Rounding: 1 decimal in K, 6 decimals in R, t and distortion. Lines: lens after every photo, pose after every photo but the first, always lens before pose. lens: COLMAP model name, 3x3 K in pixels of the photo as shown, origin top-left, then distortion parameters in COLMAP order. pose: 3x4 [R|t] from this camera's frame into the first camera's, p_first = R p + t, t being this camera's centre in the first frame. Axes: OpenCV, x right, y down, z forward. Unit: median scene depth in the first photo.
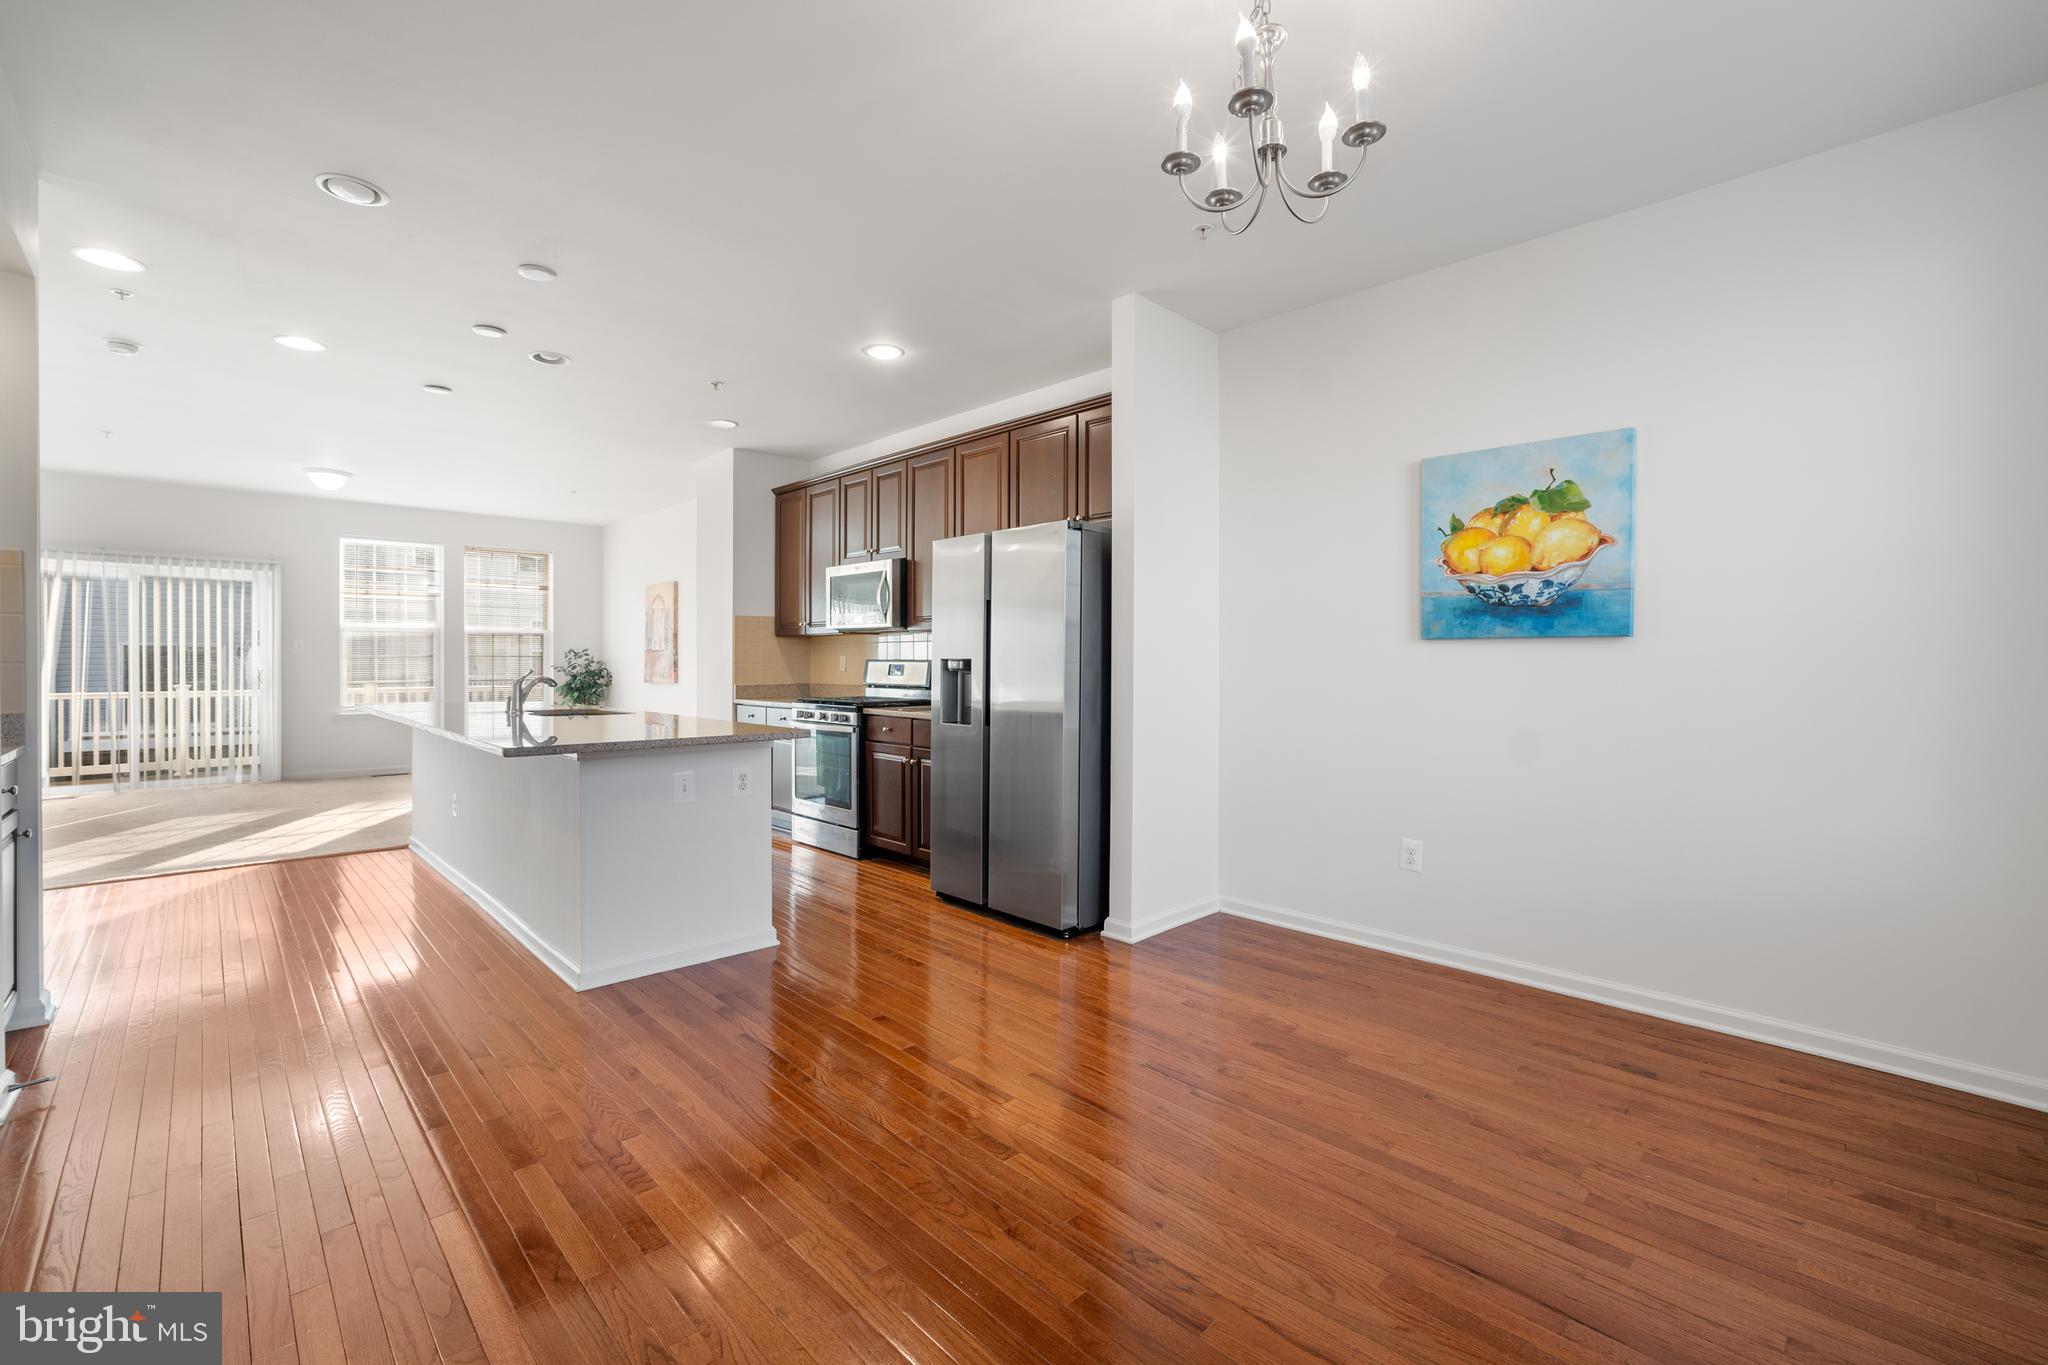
lens RADIAL K [[873.4, 0, 1039.3], [0, 873.4, 673.6], [0, 0, 1]] dist [-0.023748, 0.006241]
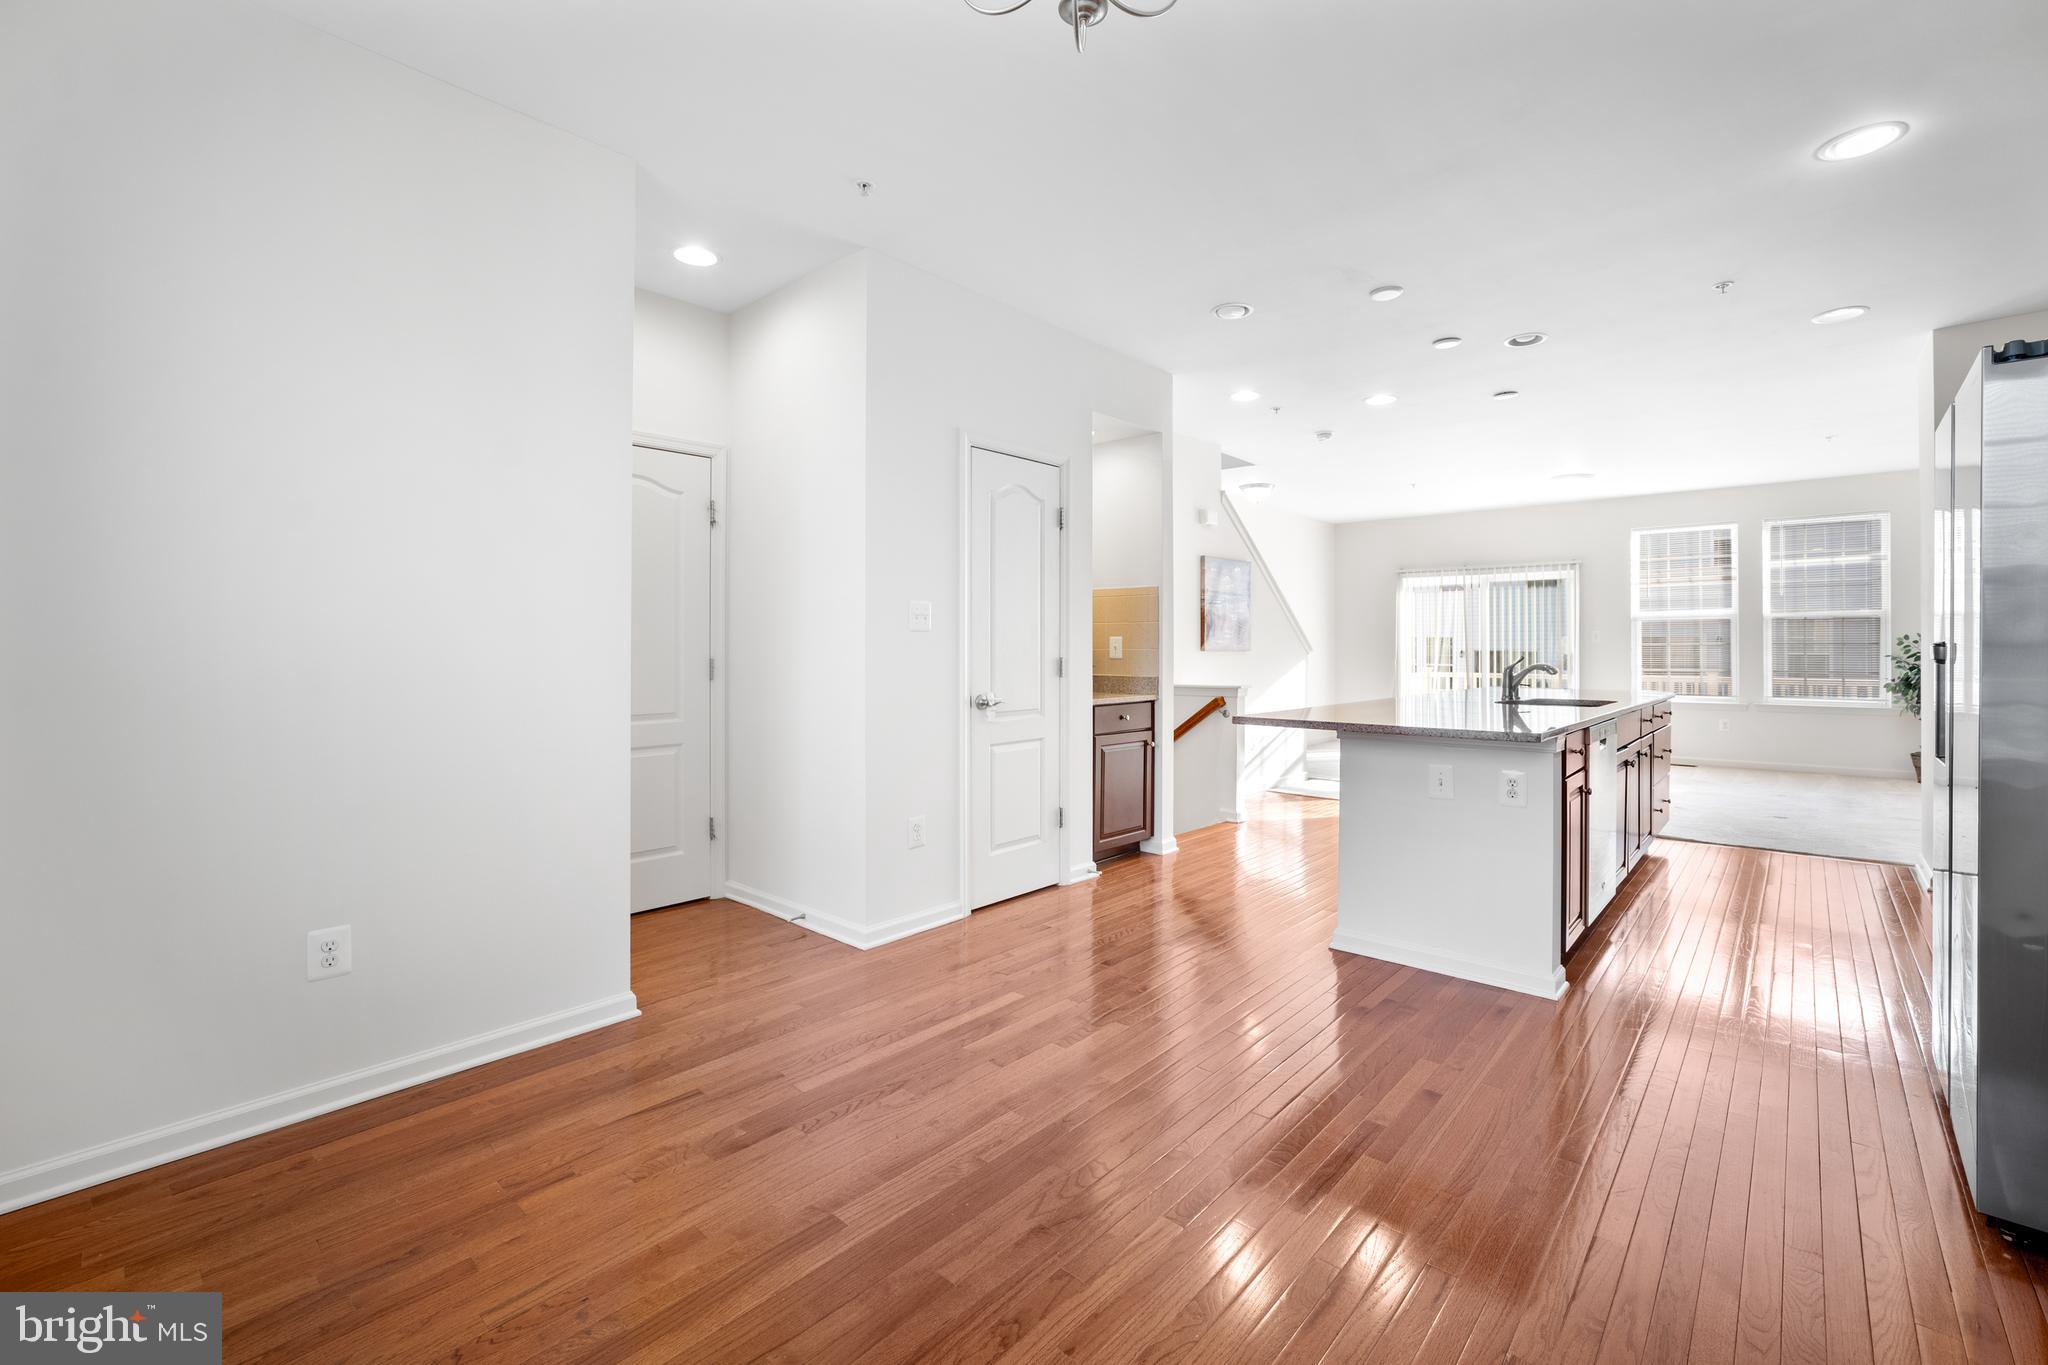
lens RADIAL K [[873.4, 0, 1009.6], [0, 873.4, 646.4], [0, 0, 1]] dist [-0.023748, 0.006241]
pose [[0.059302, -0.004729, -0.998229, 0.495455], [-0.013920, 0.999888, -0.005563, -0.003651], [0.998143, 0.014225, 0.059230, 0.472003]]
